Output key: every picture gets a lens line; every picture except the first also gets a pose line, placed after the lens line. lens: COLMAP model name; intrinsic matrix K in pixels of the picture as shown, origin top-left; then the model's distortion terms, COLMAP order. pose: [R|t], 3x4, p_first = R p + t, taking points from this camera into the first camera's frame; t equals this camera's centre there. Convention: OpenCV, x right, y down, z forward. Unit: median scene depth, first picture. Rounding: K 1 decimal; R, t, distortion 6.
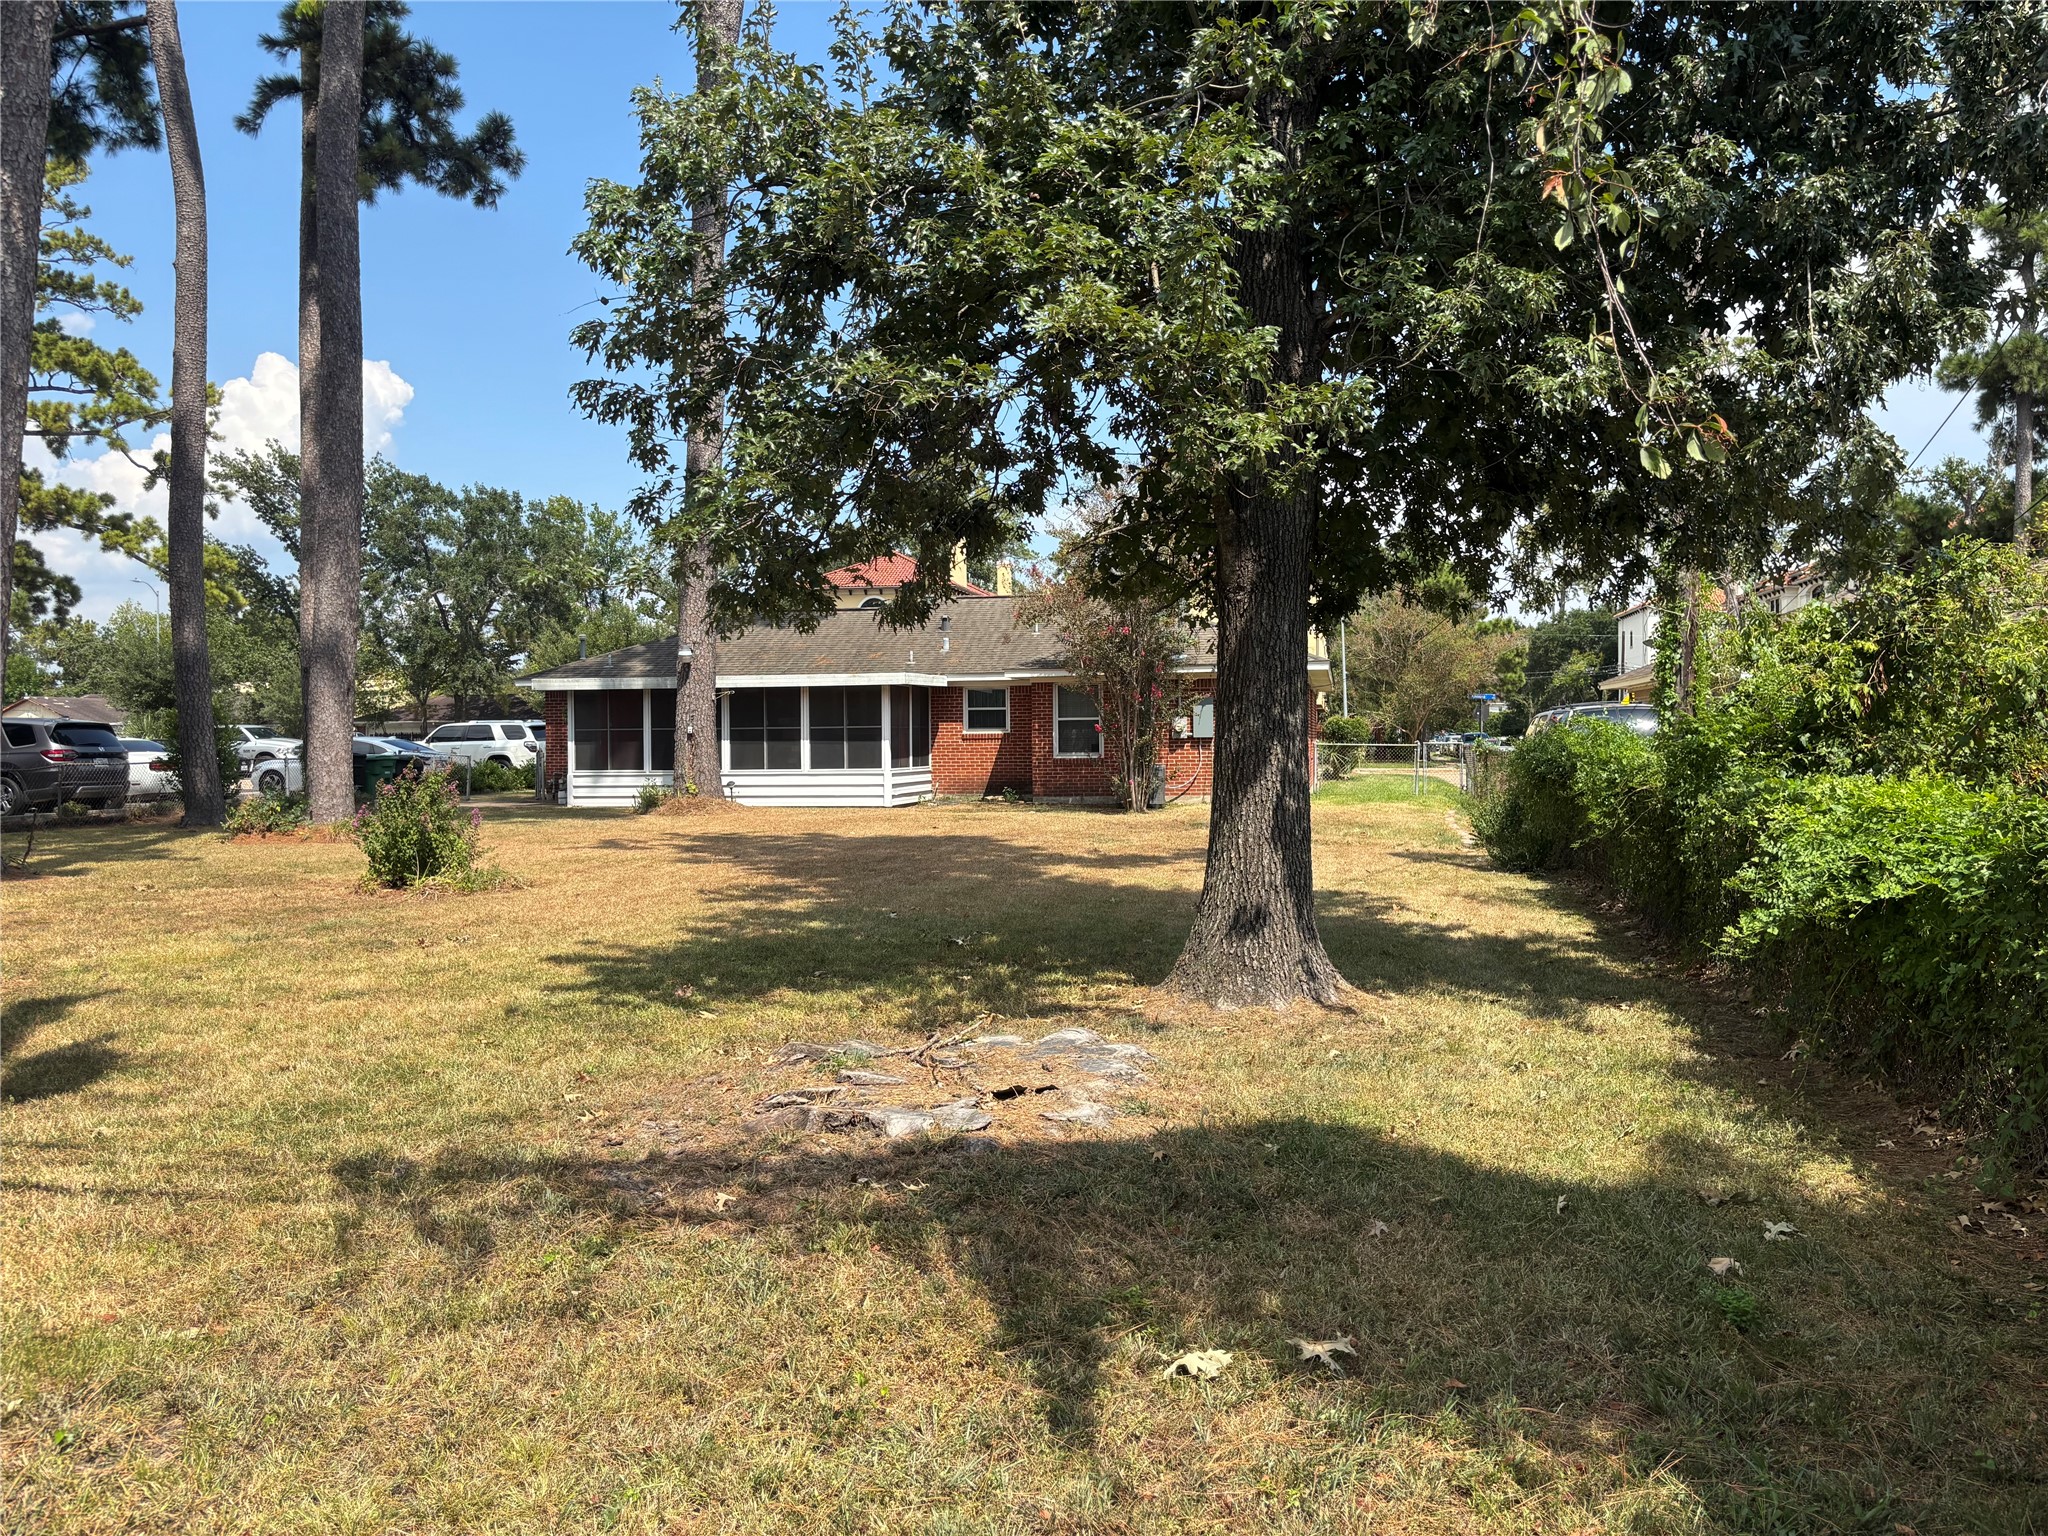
lens RADIAL K [[1564.7, 0, 1013.0], [0, 1564.7, 766.9], [0, 0, 1]] dist [0.181353, -0.295748]
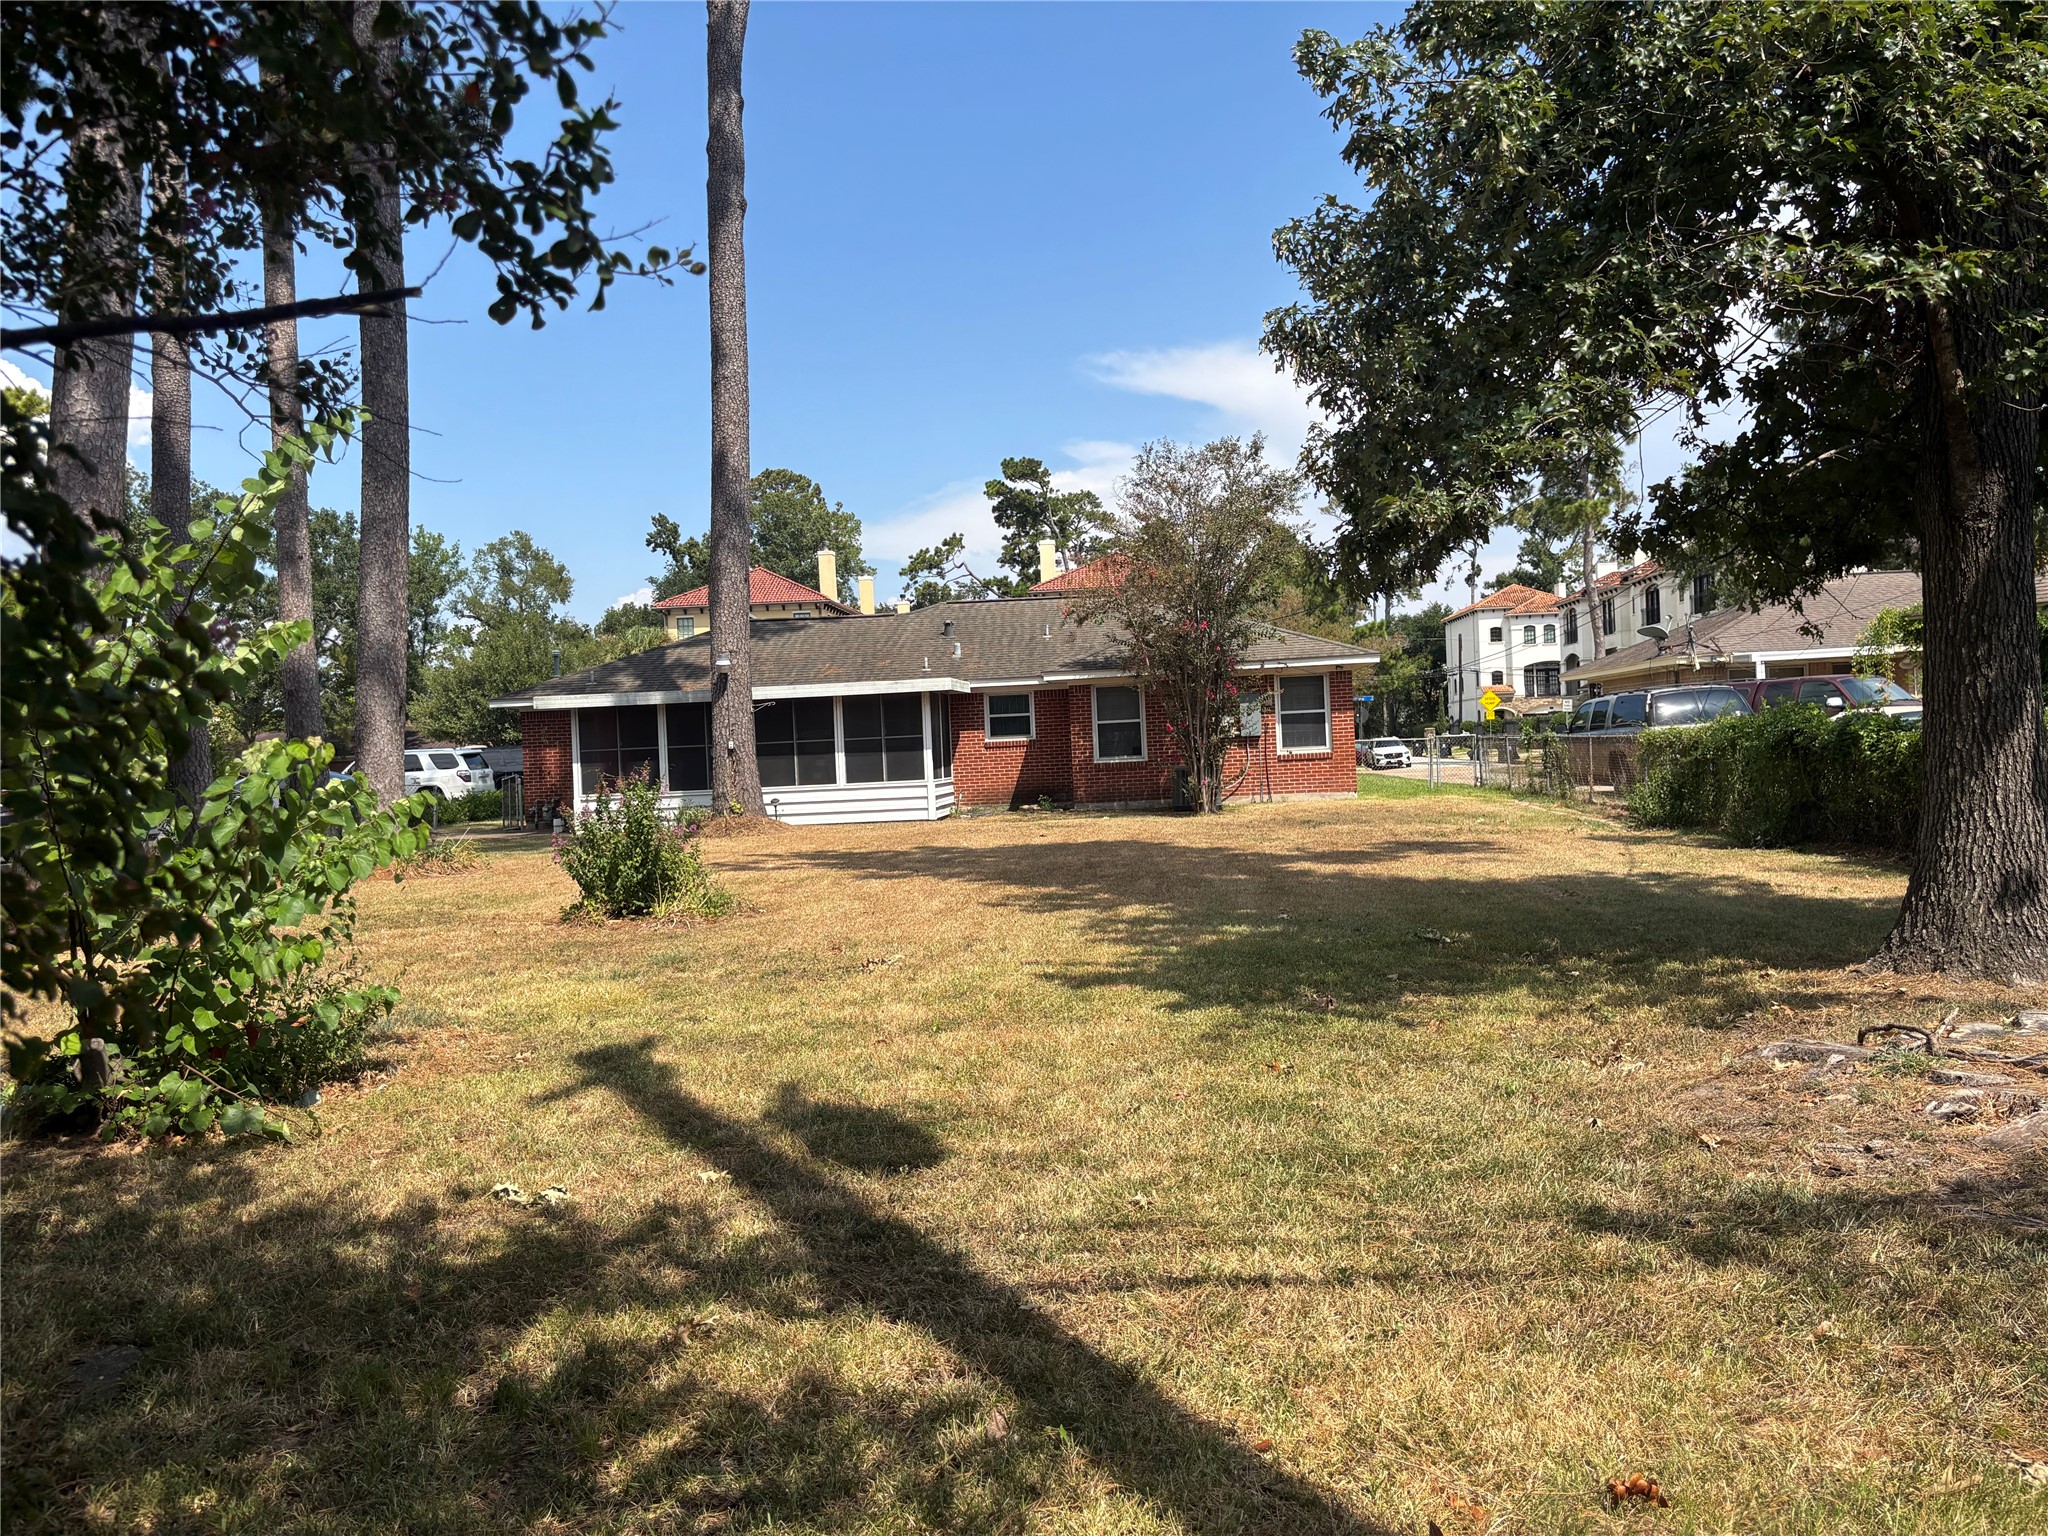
lens RADIAL K [[1564.7, 0, 1013.0], [0, 1564.7, 766.9], [0, 0, 1]] dist [0.181353, -0.295748]
pose [[0.991277, -0.035545, 0.126910, -0.147841], [0.037269, 0.999242, -0.011235, 0.005798], [-0.126415, 0.015866, 0.991851, 0.053483]]
